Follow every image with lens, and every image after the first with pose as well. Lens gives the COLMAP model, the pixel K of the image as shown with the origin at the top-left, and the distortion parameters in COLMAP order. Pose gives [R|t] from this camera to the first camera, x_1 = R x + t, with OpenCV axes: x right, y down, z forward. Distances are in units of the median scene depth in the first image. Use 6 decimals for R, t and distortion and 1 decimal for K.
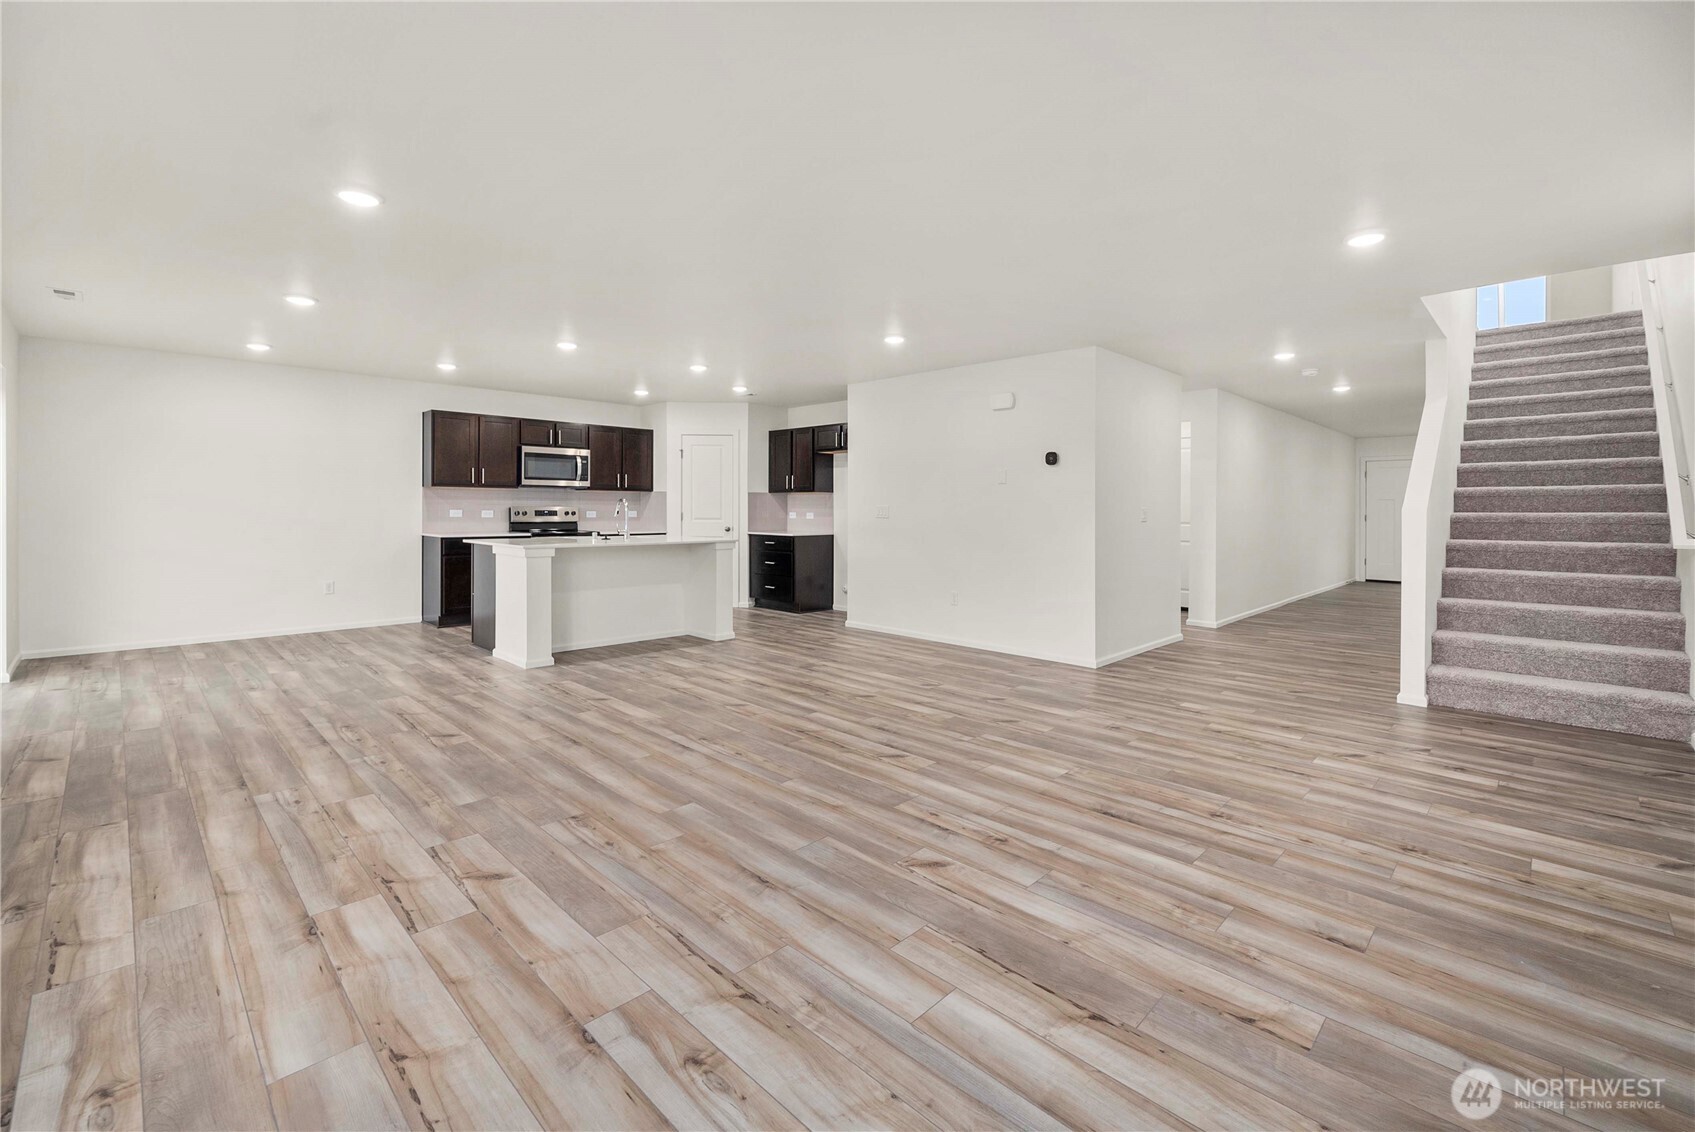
lens RADIAL K [[721.6, 0, 841.4], [0, 721.6, 519.1], [0, 0, 1]] dist [-0.000137, 0.000074]
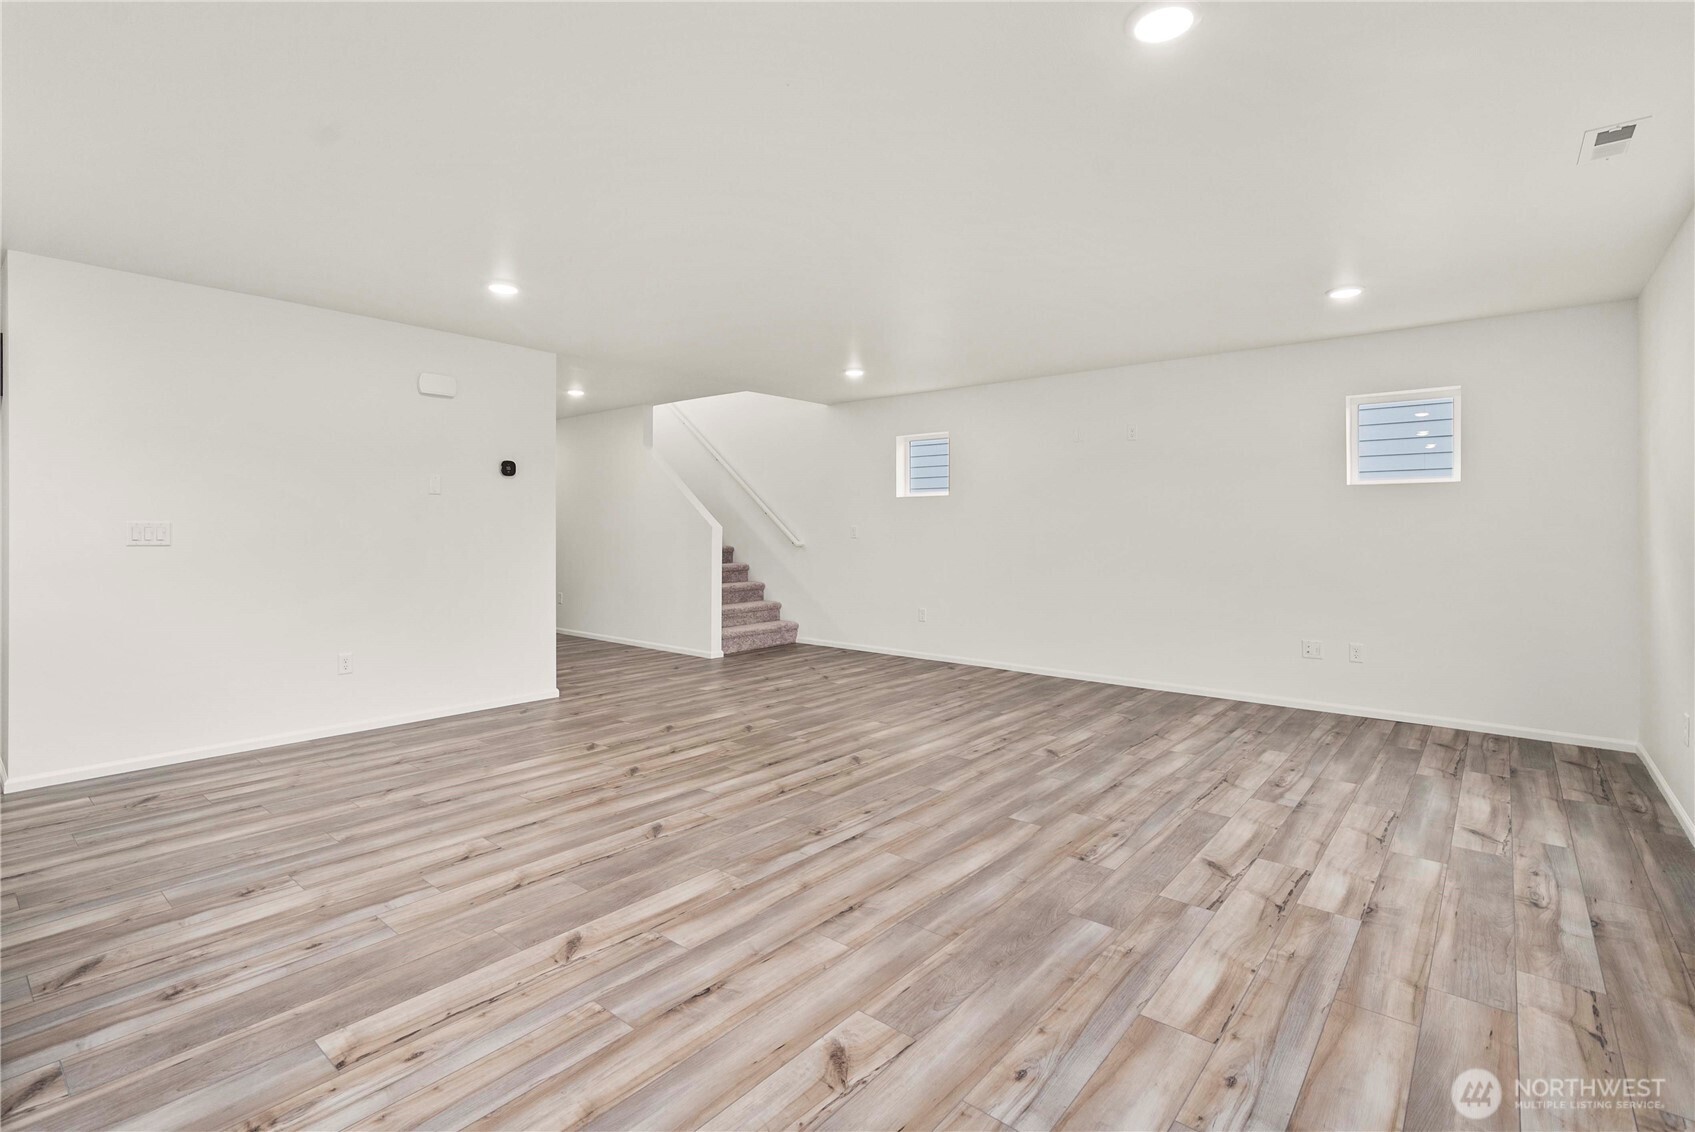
lens RADIAL K [[777.8, 0, 847.5], [0, 777.8, 566.0], [0, 0, 1]] dist [0.000795, 0.000195]
pose [[-0.080435, -0.055137, 0.995234, -0.642707], [0.010693, 0.998364, 0.056175, -0.016323], [-0.996703, 0.015161, -0.079714, 0.660544]]
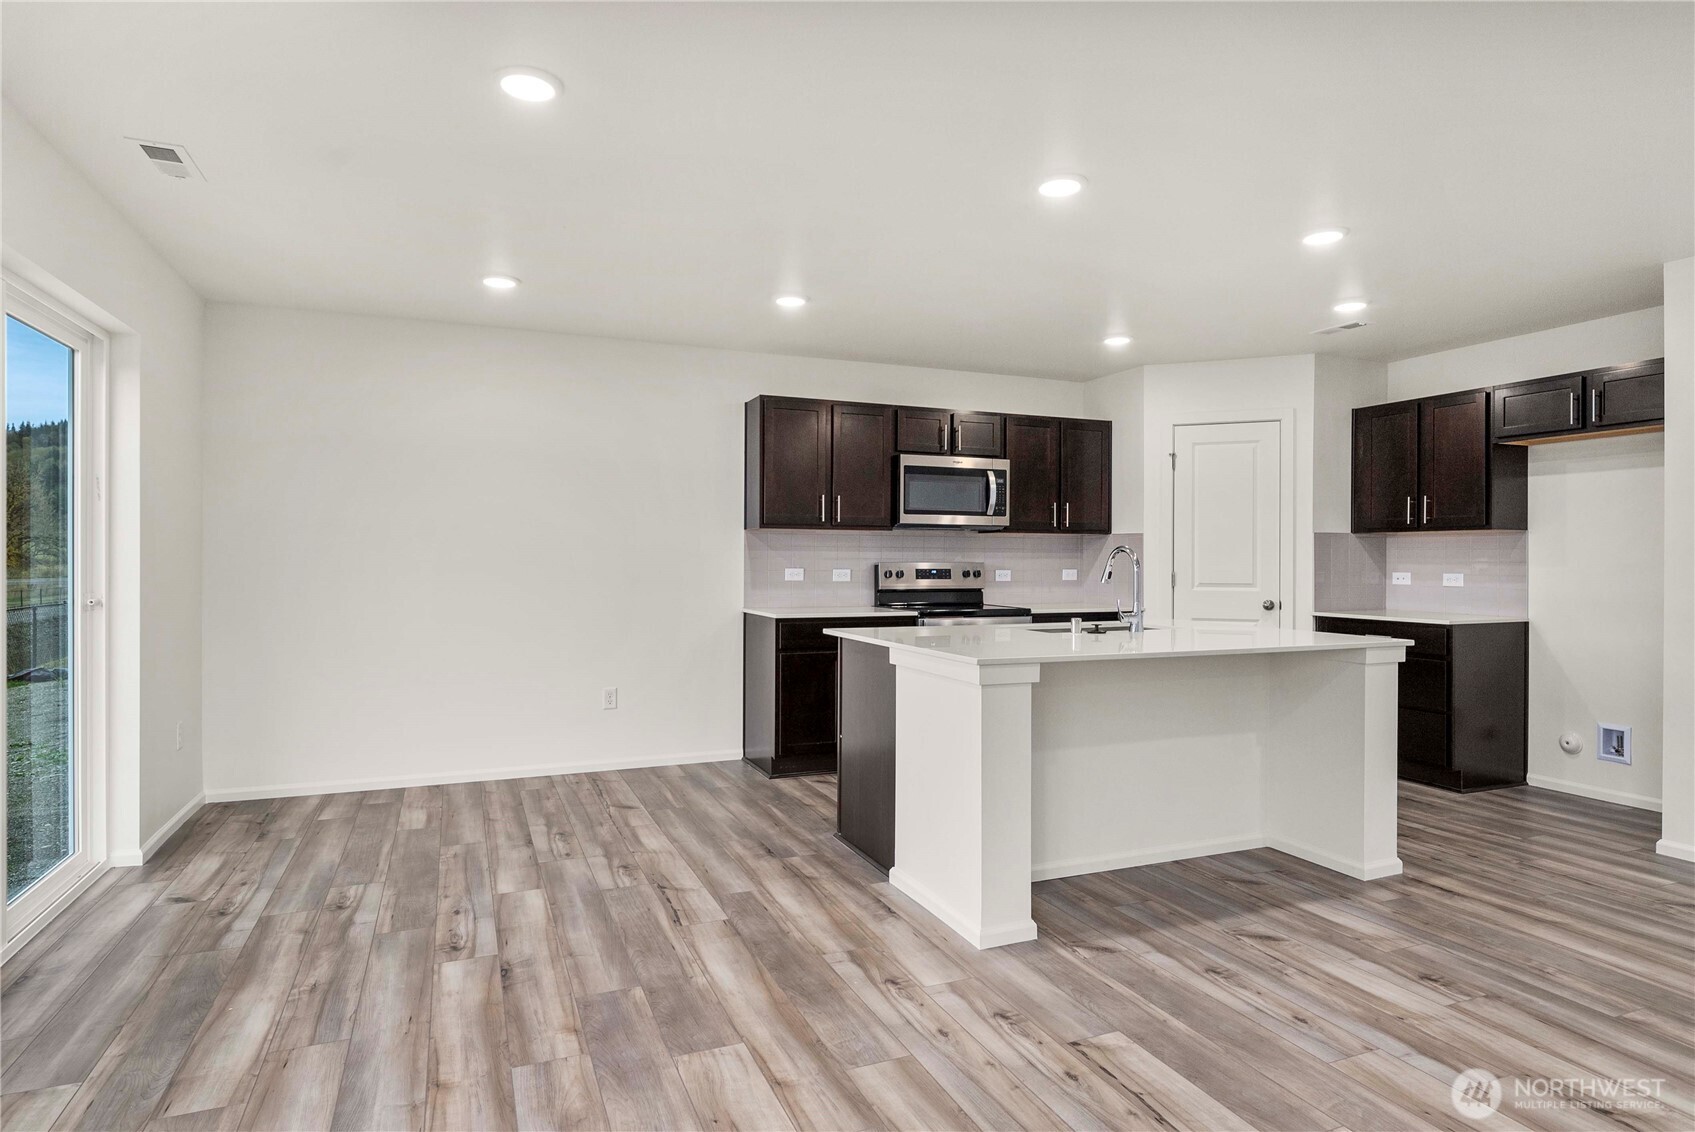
lens RADIAL K [[927.5, 0, 847.5], [0, 927.5, 566.0], [0, 0, 1]] dist [0.003321, 0.000074]
pose [[0.925230, -0.001246, -0.379404, -0.276170], [-0.002332, 0.999957, -0.008971, -0.010999], [0.379399, 0.009185, 0.925188, 0.425423]]
